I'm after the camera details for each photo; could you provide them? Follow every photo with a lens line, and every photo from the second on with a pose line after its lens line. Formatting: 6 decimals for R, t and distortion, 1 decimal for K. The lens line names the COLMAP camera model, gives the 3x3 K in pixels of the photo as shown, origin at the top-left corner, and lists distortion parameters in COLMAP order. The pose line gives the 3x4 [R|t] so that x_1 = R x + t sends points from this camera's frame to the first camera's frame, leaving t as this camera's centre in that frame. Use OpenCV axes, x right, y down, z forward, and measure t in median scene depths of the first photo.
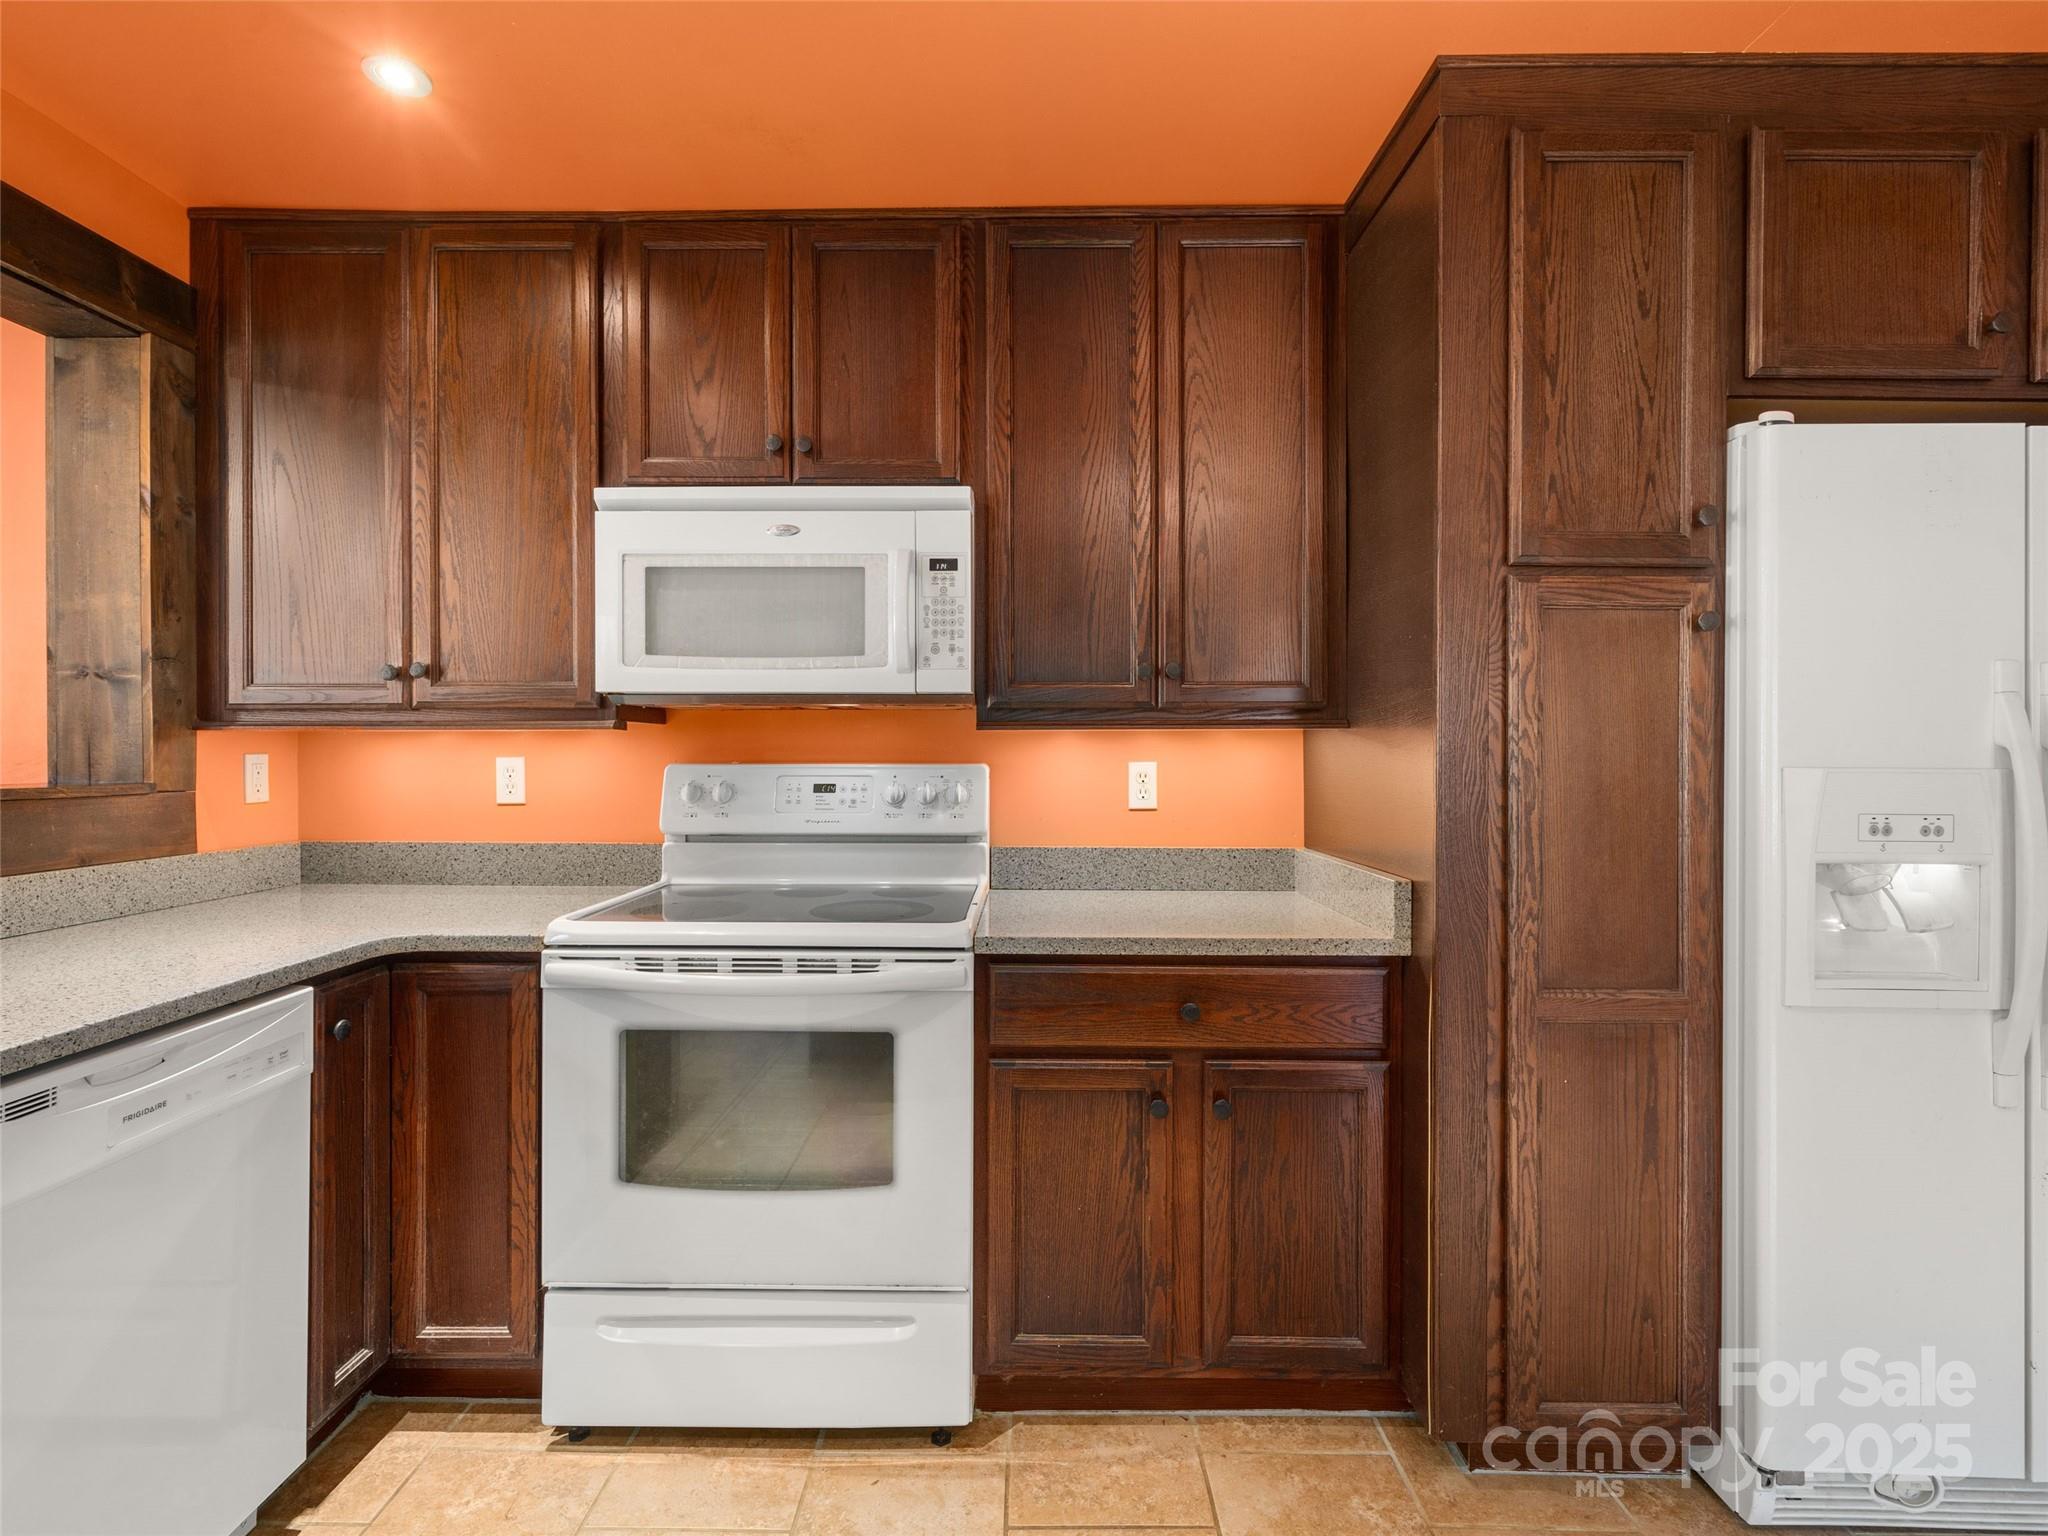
lens RADIAL K [[997.0, 0, 1013.7], [0, 997.0, 755.7], [0, 0, 1]] dist [-0.000579, 0.000099]
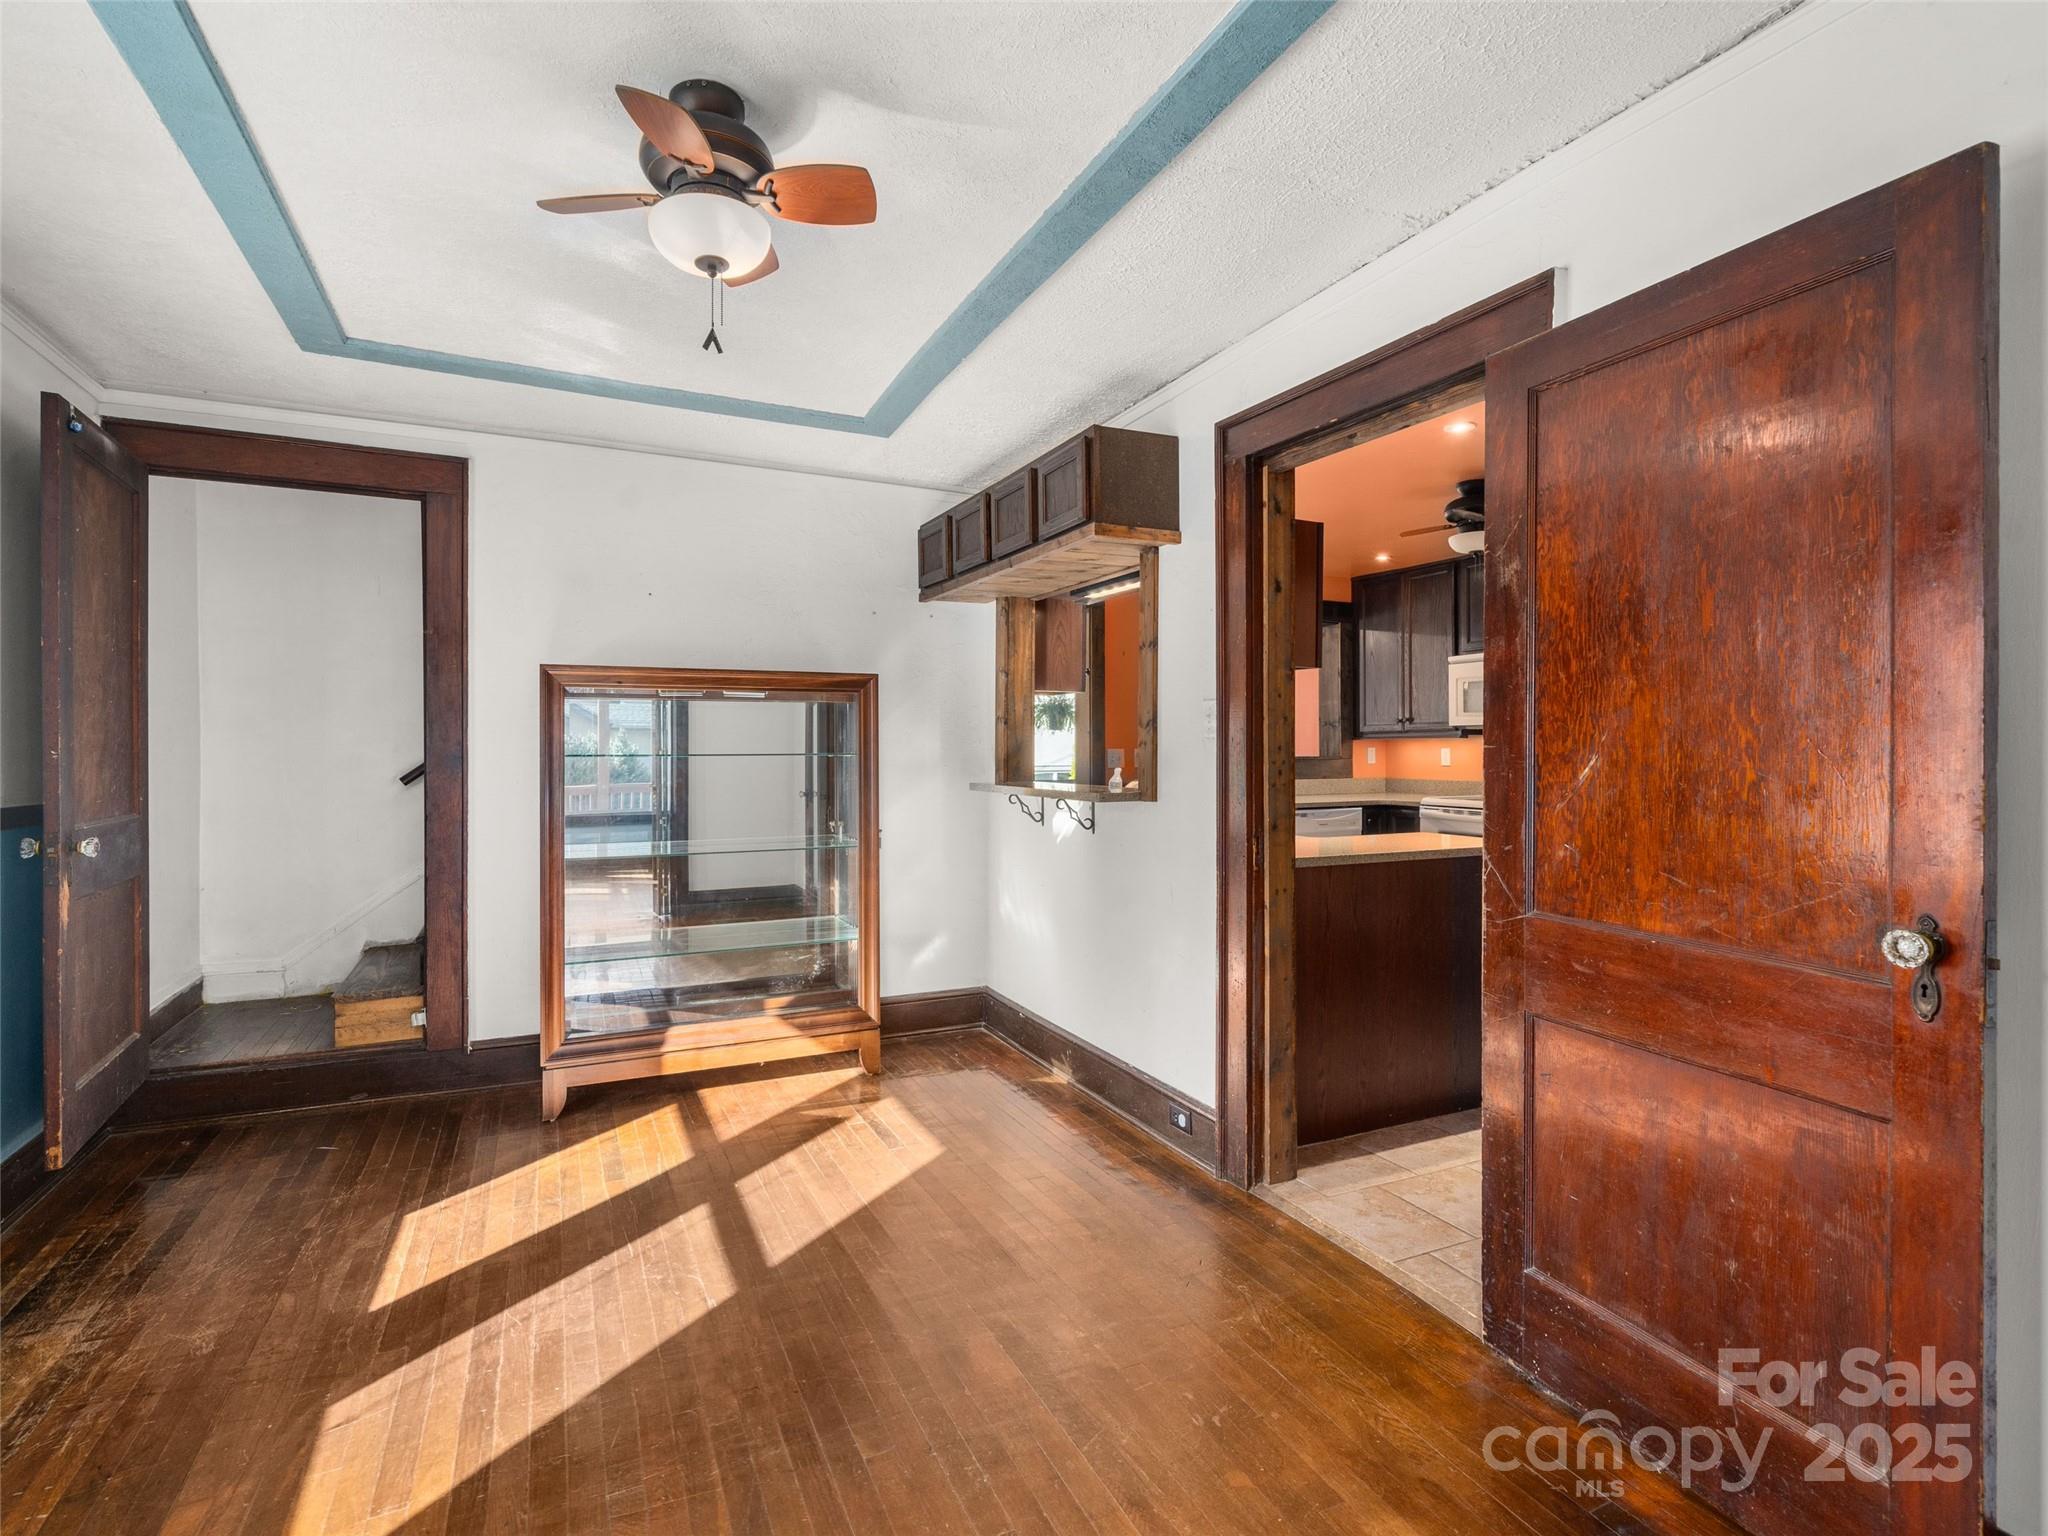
lens RADIAL K [[997.0, 0, 1020.3], [0, 997.0, 759.1], [0, 0, 1]] dist [-0.000579, 0.000099]
pose [[0.434086, 0.001750, -0.900870, 1.665966], [-0.000264, 0.999998, 0.001815, 0.030606], [0.900871, -0.000550, 0.434086, -1.409409]]
